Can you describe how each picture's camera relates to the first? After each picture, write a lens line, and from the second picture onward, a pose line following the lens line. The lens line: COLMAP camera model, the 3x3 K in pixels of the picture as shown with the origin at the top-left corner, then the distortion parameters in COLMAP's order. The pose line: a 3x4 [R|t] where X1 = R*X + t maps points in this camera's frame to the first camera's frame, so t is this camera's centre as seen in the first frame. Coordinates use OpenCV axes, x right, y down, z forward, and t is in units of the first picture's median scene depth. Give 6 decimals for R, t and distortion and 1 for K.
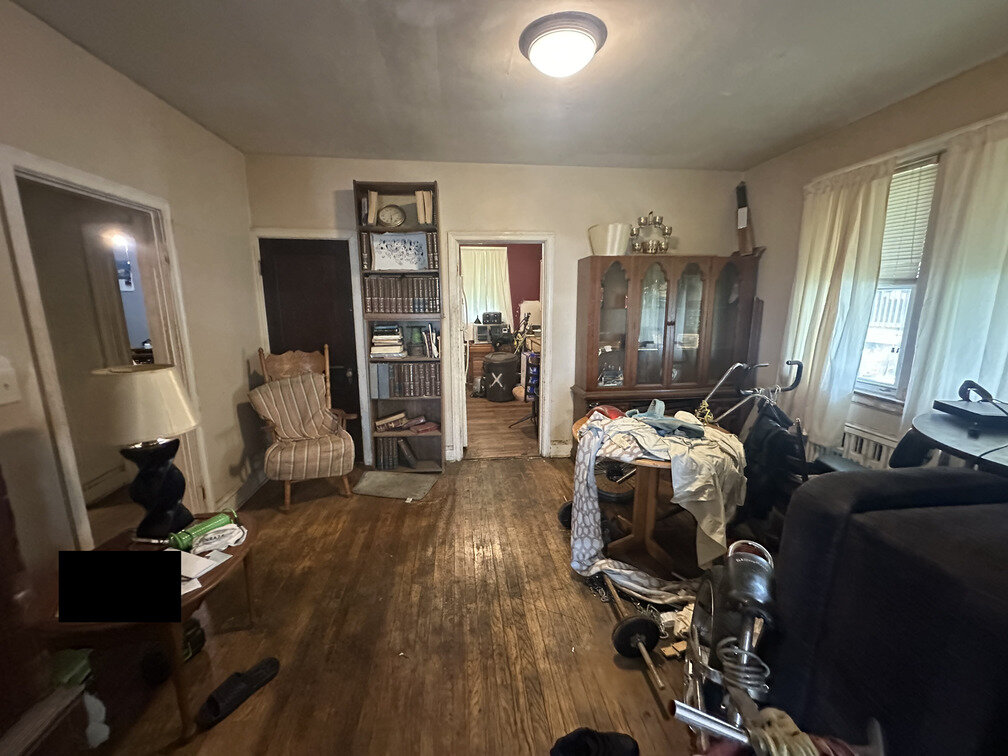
lens RADIAL K [[408.7, 0, 501.7], [0, 408.7, 378.0], [0, 0, 1]] dist [-0.000678, -0.000009]
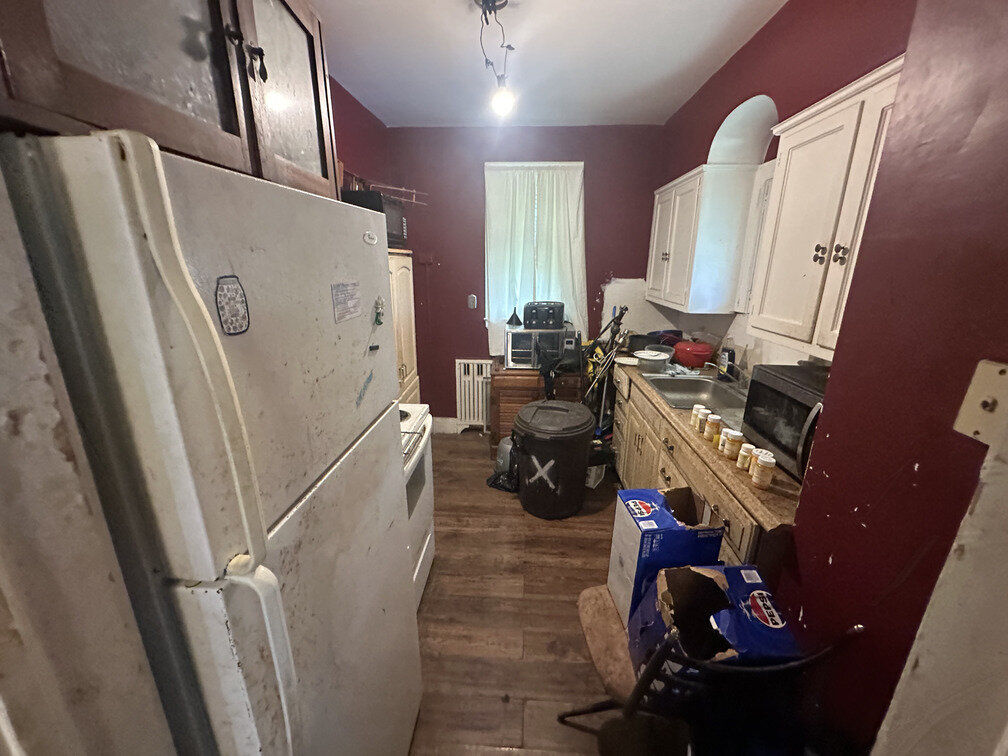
lens RADIAL K [[408.7, 0, 505.5], [0, 408.7, 378.5], [0, 0, 1]] dist [-0.000678, -0.000009]
pose [[0.987316, 0.052295, -0.149911, 0.008169], [-0.038133, 0.994667, 0.095830, -0.116002], [0.154123, -0.088898, 0.984044, 0.509872]]
